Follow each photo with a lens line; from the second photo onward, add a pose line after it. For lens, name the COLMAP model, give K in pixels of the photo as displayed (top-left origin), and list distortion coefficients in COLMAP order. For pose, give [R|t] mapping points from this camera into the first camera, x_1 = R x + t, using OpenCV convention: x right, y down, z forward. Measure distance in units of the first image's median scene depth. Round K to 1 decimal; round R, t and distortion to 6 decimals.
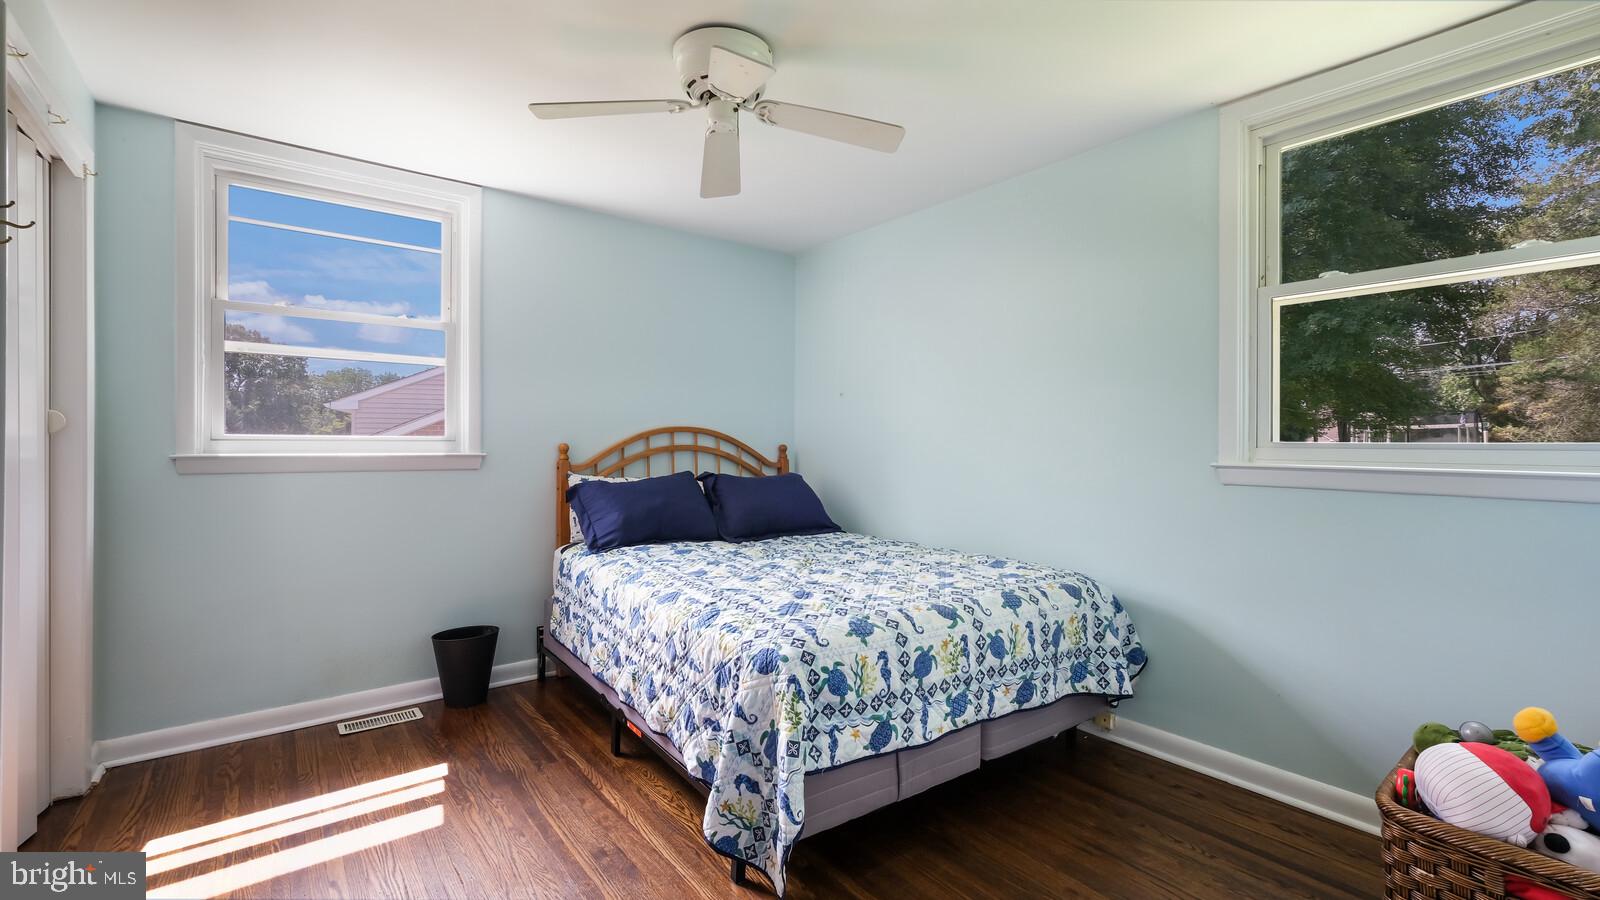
lens RADIAL K [[699.1, 0, 799.4], [0, 699.1, 433.8], [0, 0, 1]] dist [0.001046, -0.000070]
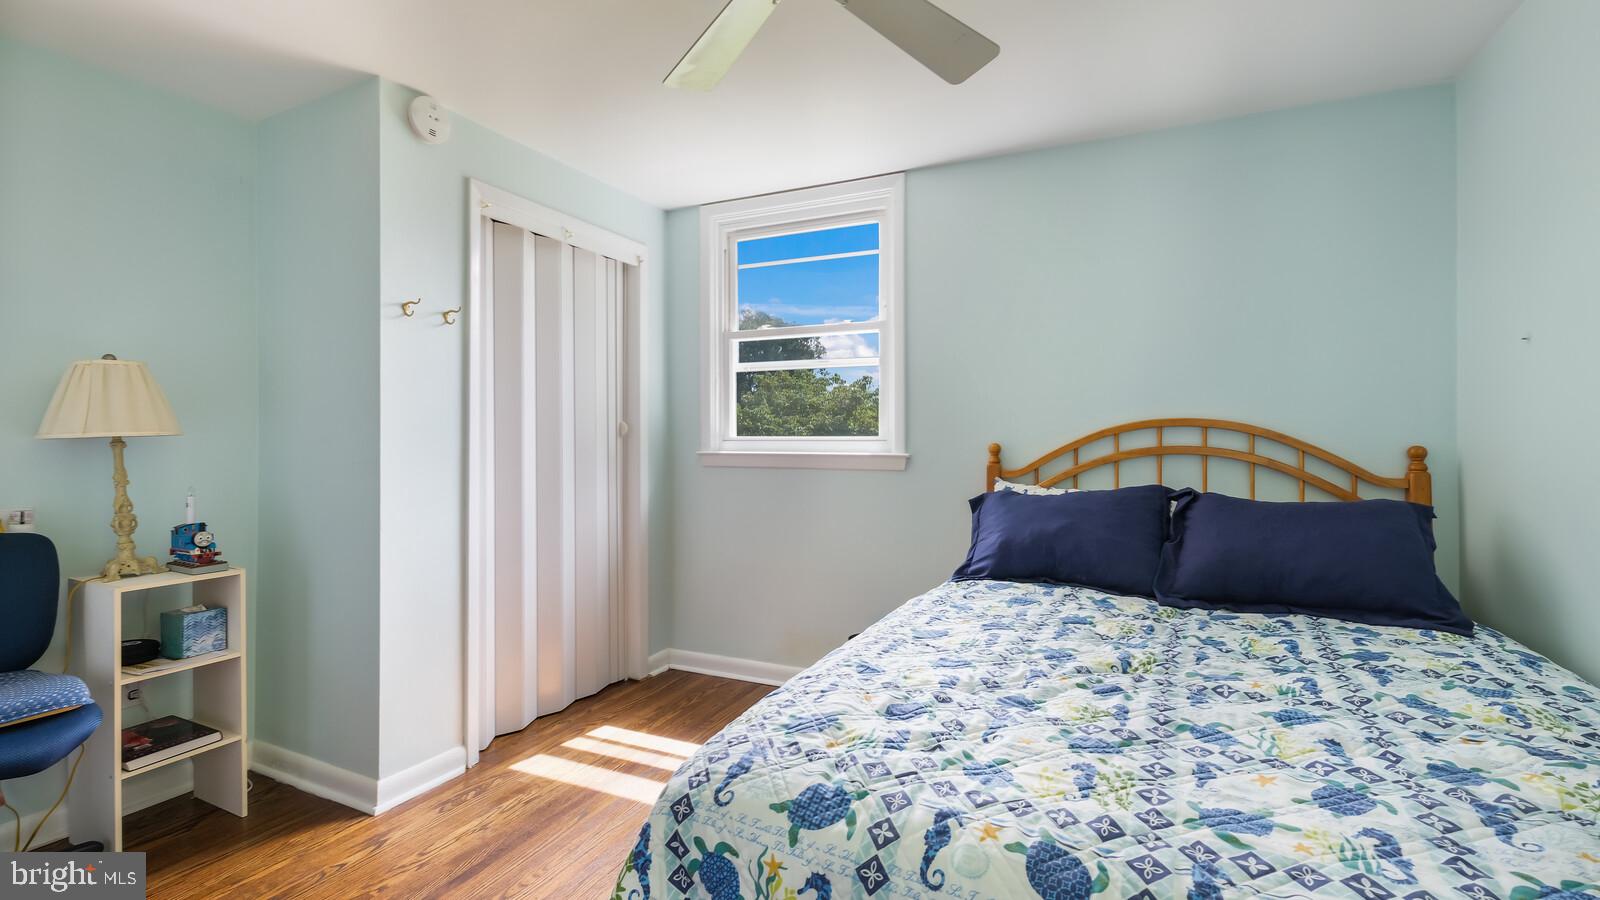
lens RADIAL K [[699.1, 0, 799.4], [0, 699.1, 433.8], [0, 0, 1]] dist [0.001046, -0.000070]
pose [[0.446496, -0.011989, -0.894705, 0.322493], [0.013180, 0.999890, -0.006822, 0.004775], [0.894689, -0.008746, 0.446605, 0.452765]]
